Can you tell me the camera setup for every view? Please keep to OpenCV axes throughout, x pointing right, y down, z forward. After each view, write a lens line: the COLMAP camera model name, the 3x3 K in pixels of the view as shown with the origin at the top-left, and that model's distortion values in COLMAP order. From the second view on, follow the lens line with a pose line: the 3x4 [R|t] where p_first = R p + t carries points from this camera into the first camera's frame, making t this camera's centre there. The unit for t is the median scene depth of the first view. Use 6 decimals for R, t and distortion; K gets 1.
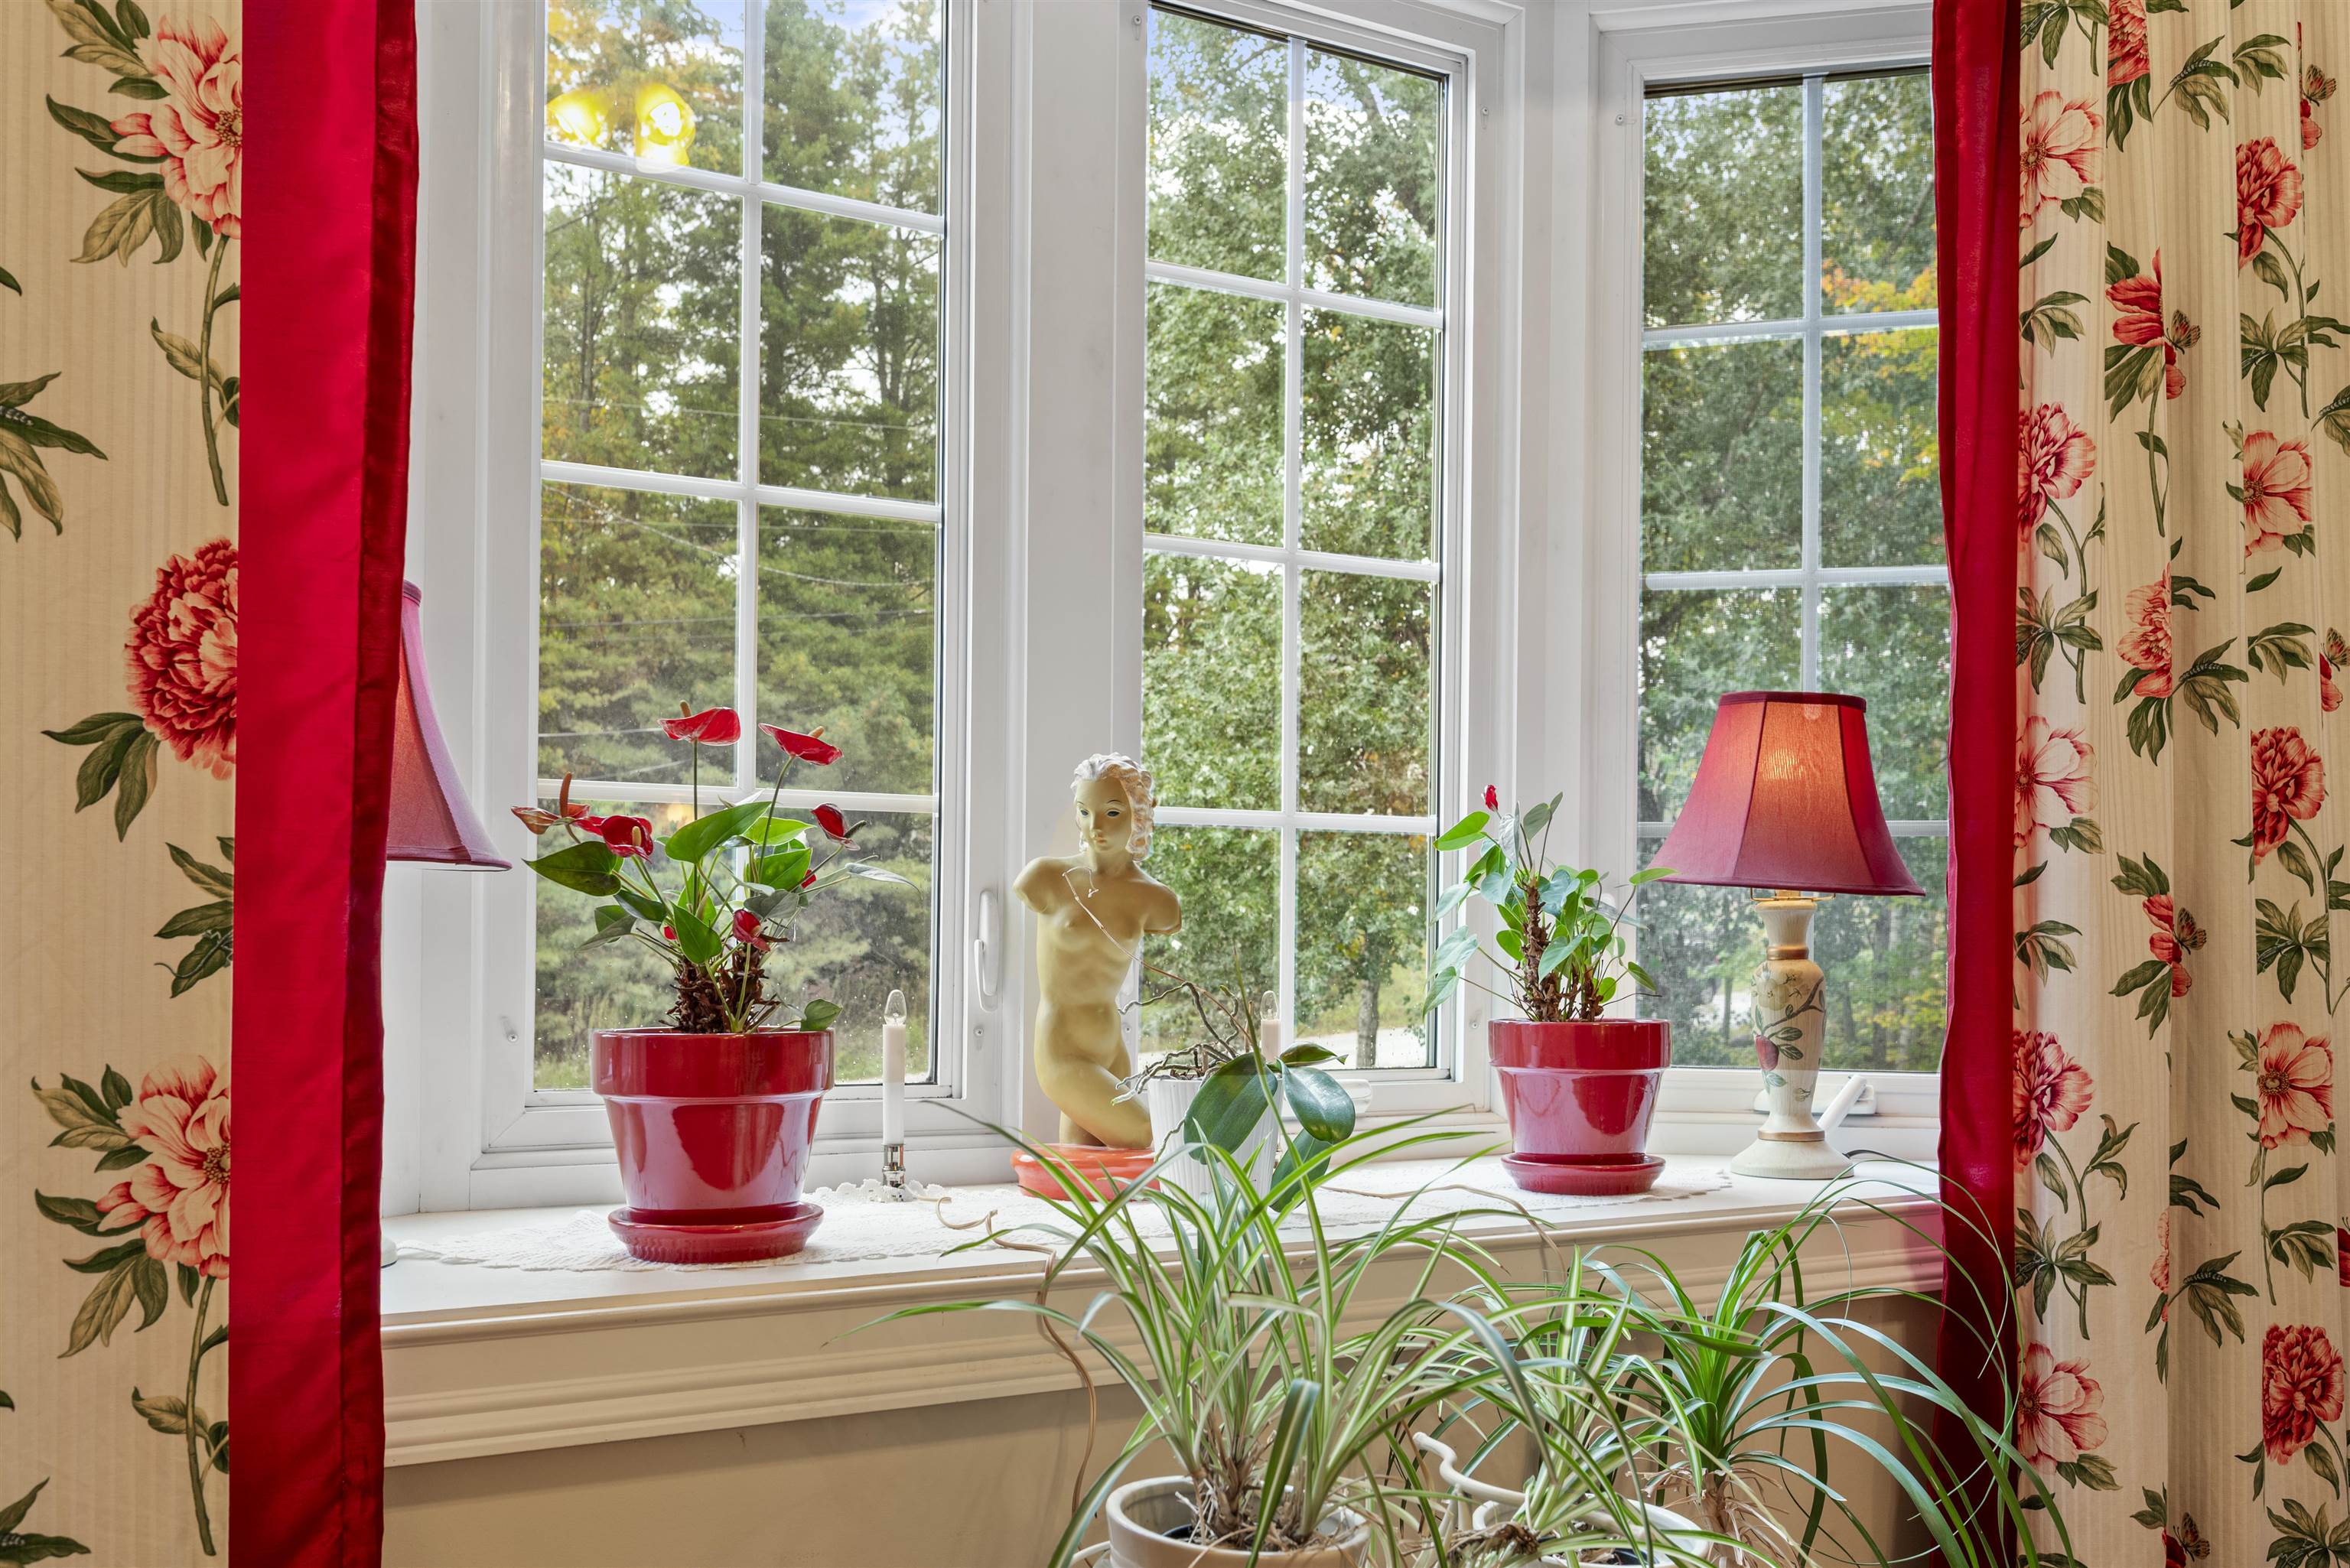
lens RADIAL K [[1861.4, 0, 1175.1], [0, 1861.4, 936.4], [0, 0, 1]] dist [0.002434, 0.000694]
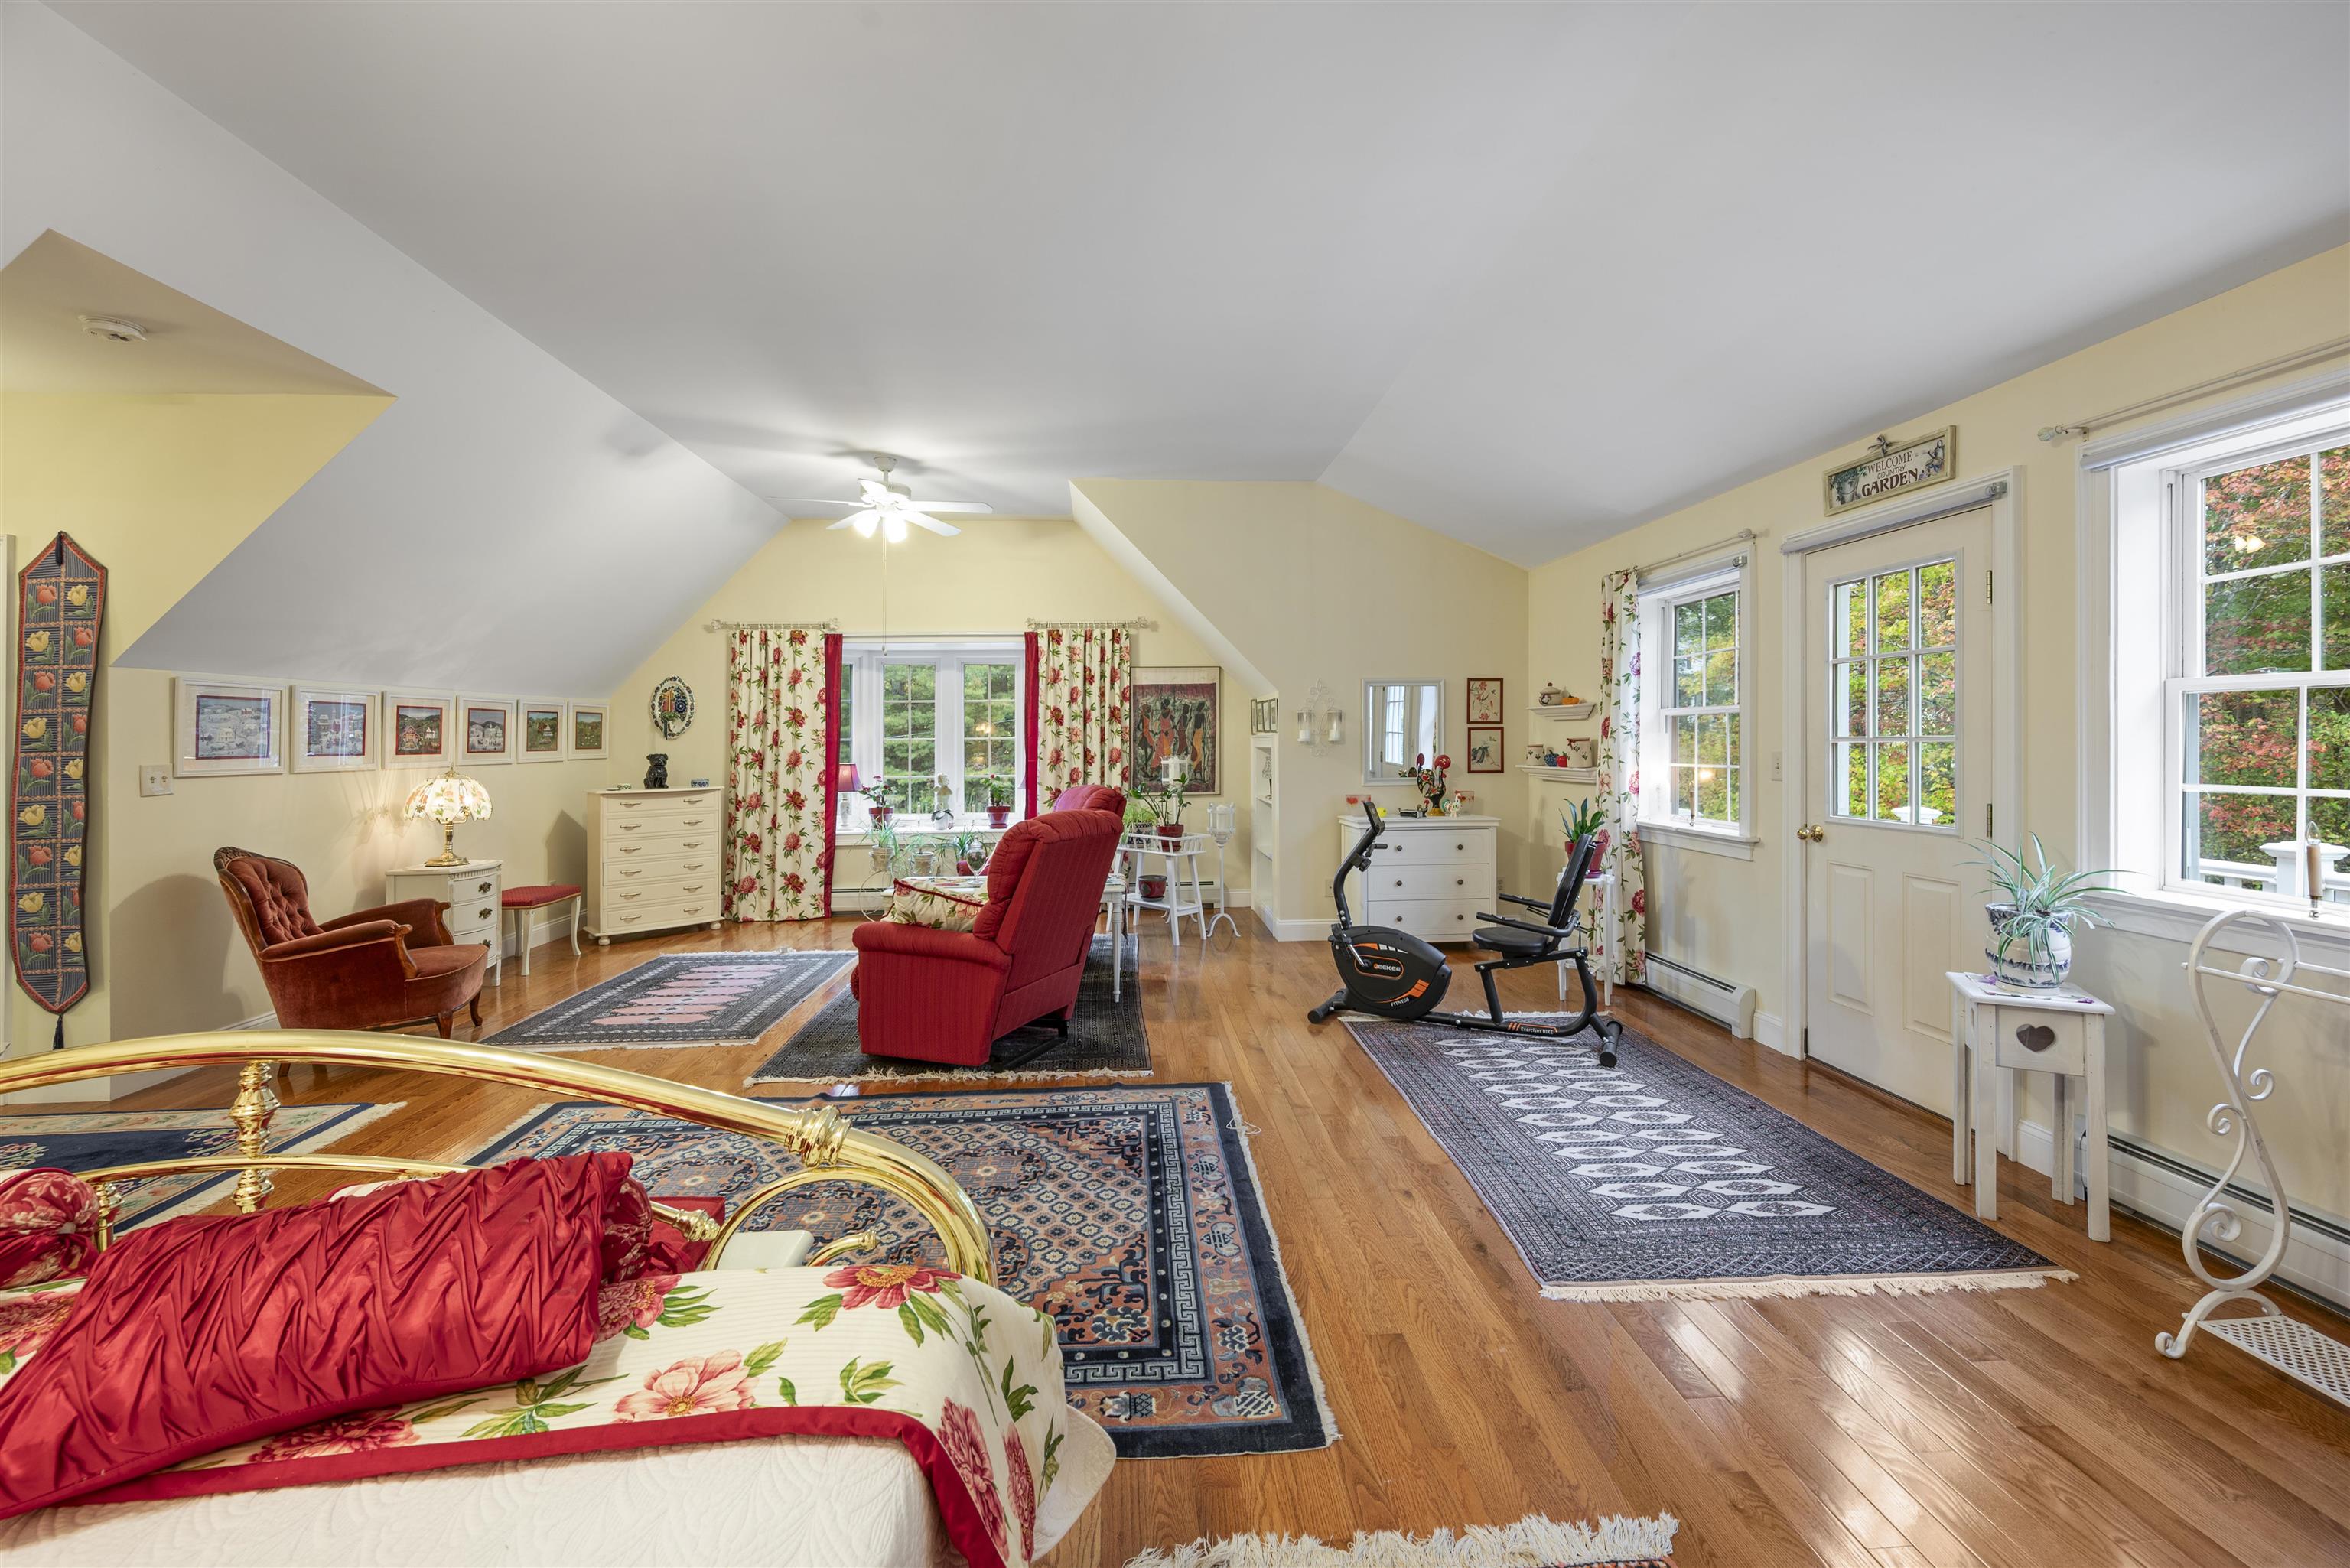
lens RADIAL K [[946.7, 0, 1182.1], [0, 946.7, 735.1], [0, 0, 1]] dist [-0.000092, 0.000018]
pose [[0.916034, -0.021168, -0.400542, 2.610894], [0.018542, 0.999774, -0.010432, -0.202784], [0.400672, 0.002129, 0.916219, -2.382181]]
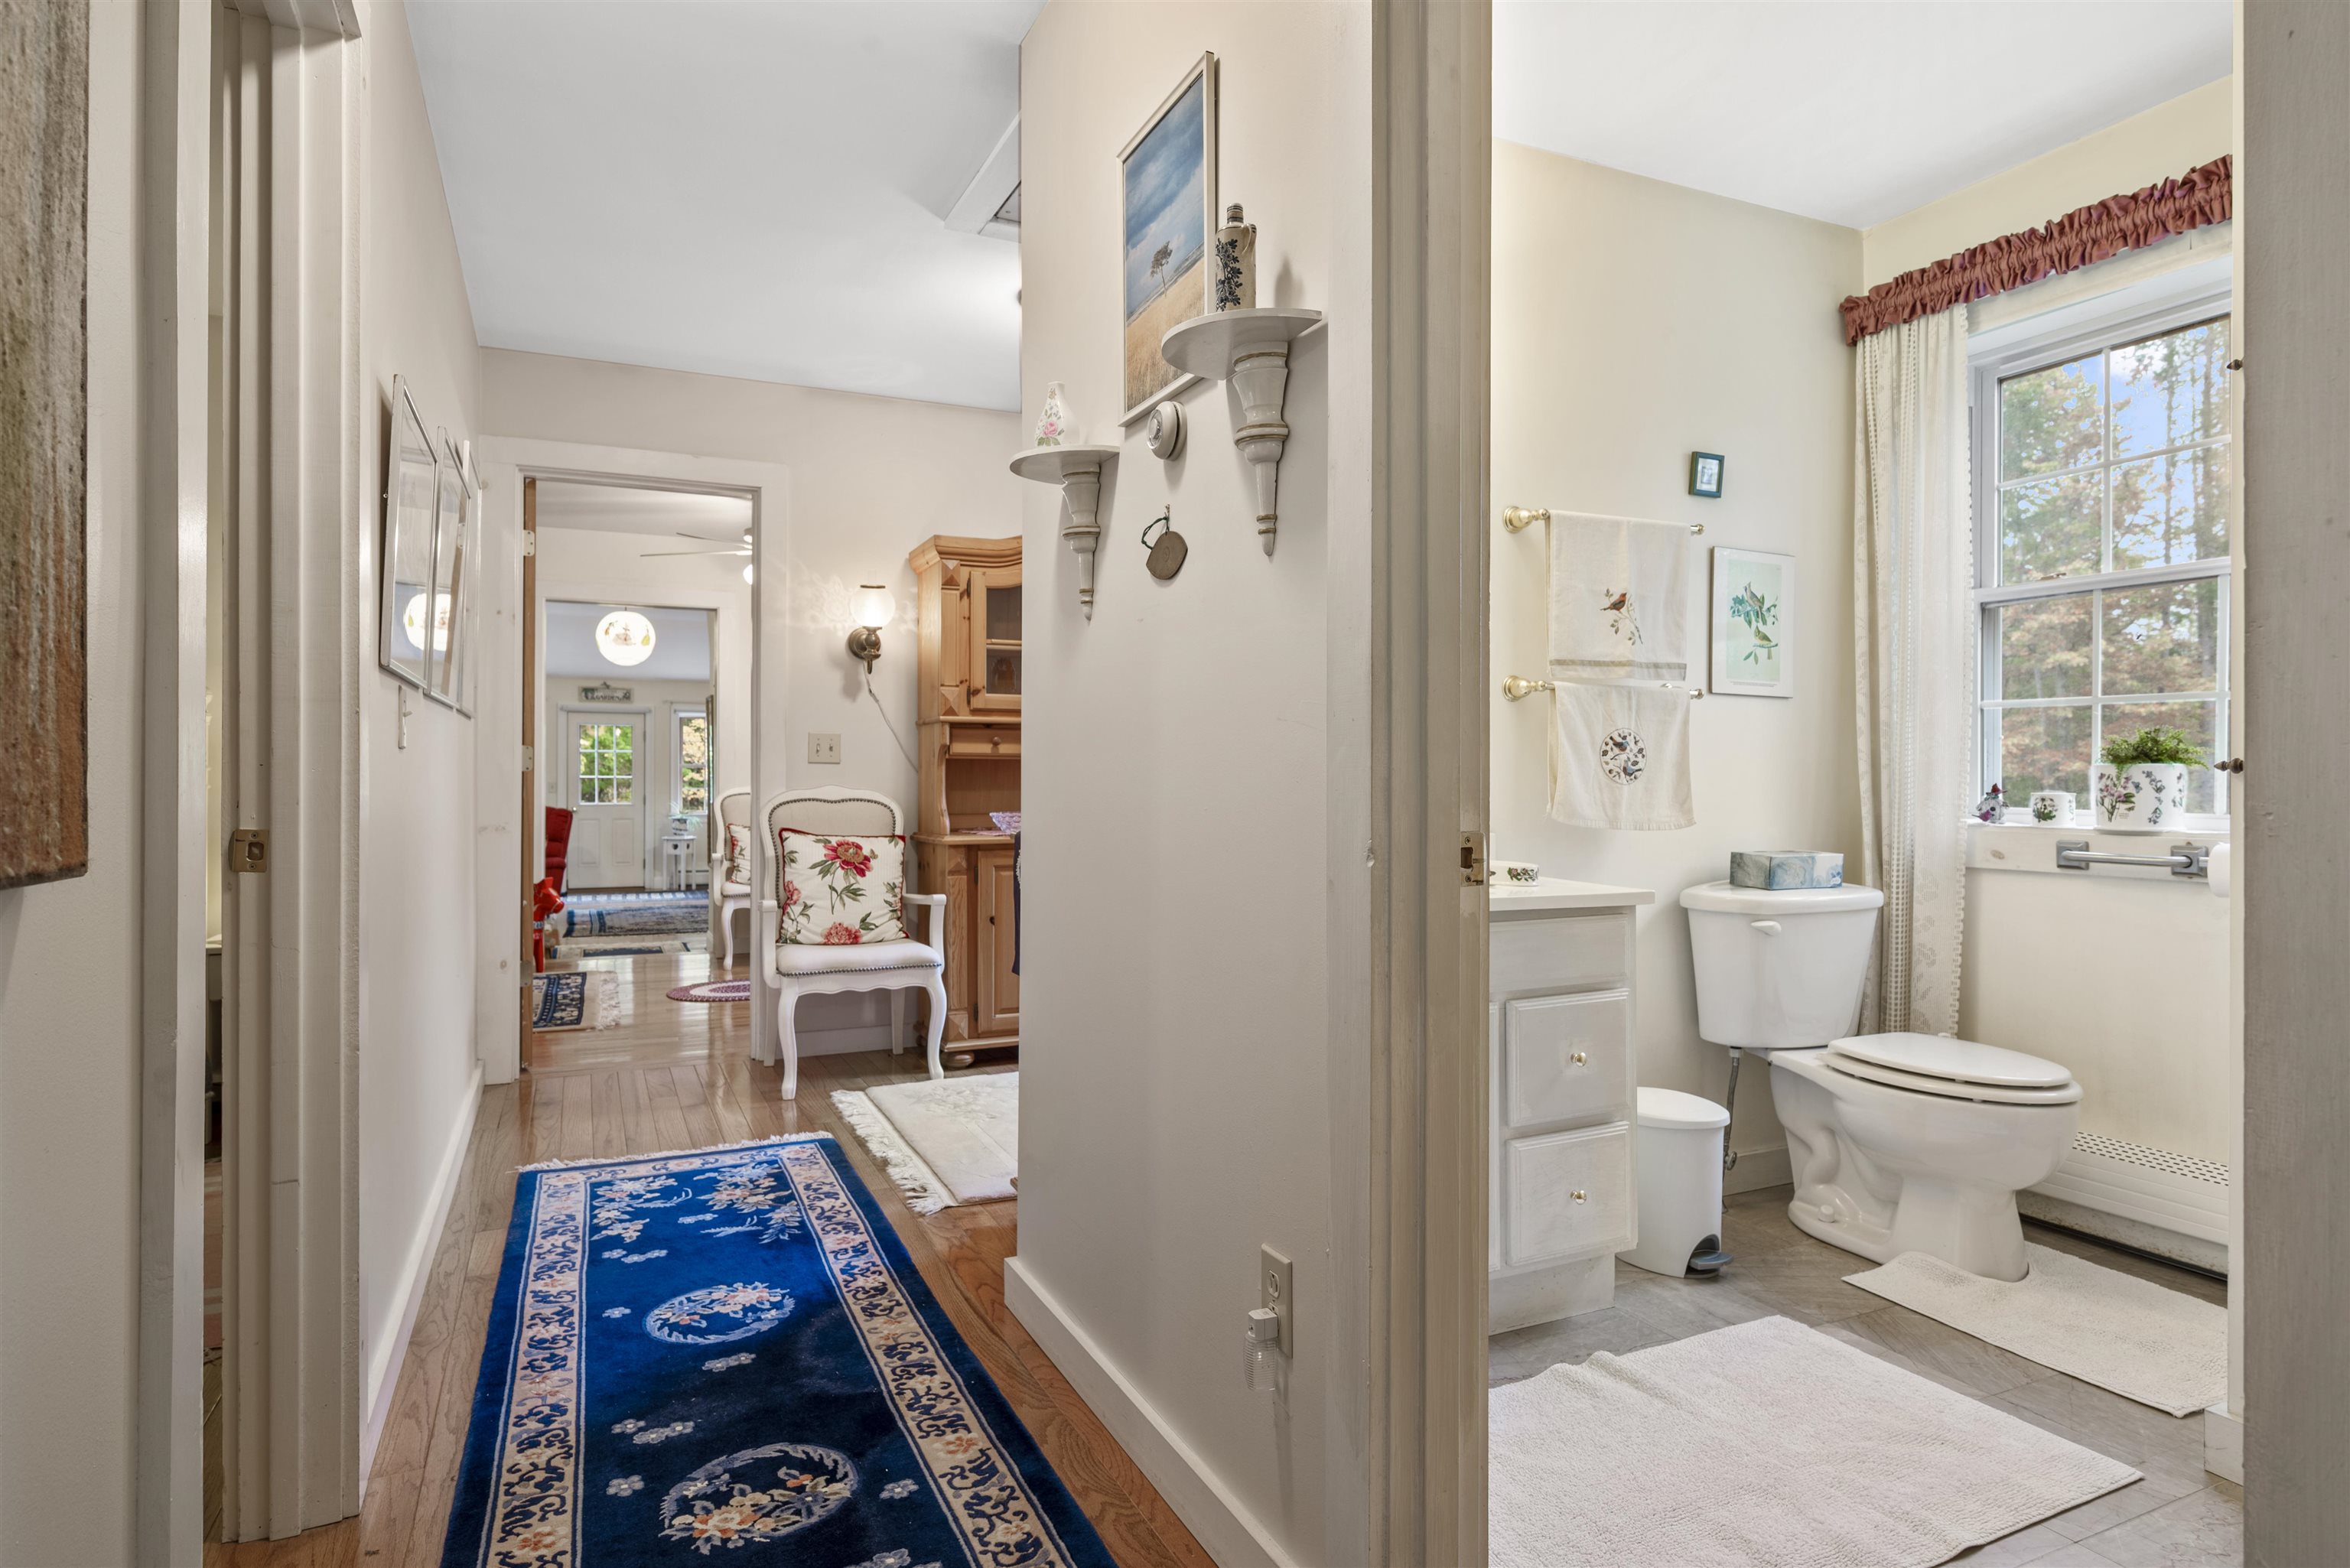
lens RADIAL K [[1268.3, 0, 1175.0], [0, 1268.3, 784.0], [0, 0, 1]] dist [0.000296, 0.000036]
pose [[0.045131, -0.014652, 0.998874, -4.784069], [-0.000586, 0.999892, 0.014694, -0.267846], [-0.998981, -0.001248, 0.045117, -4.079892]]
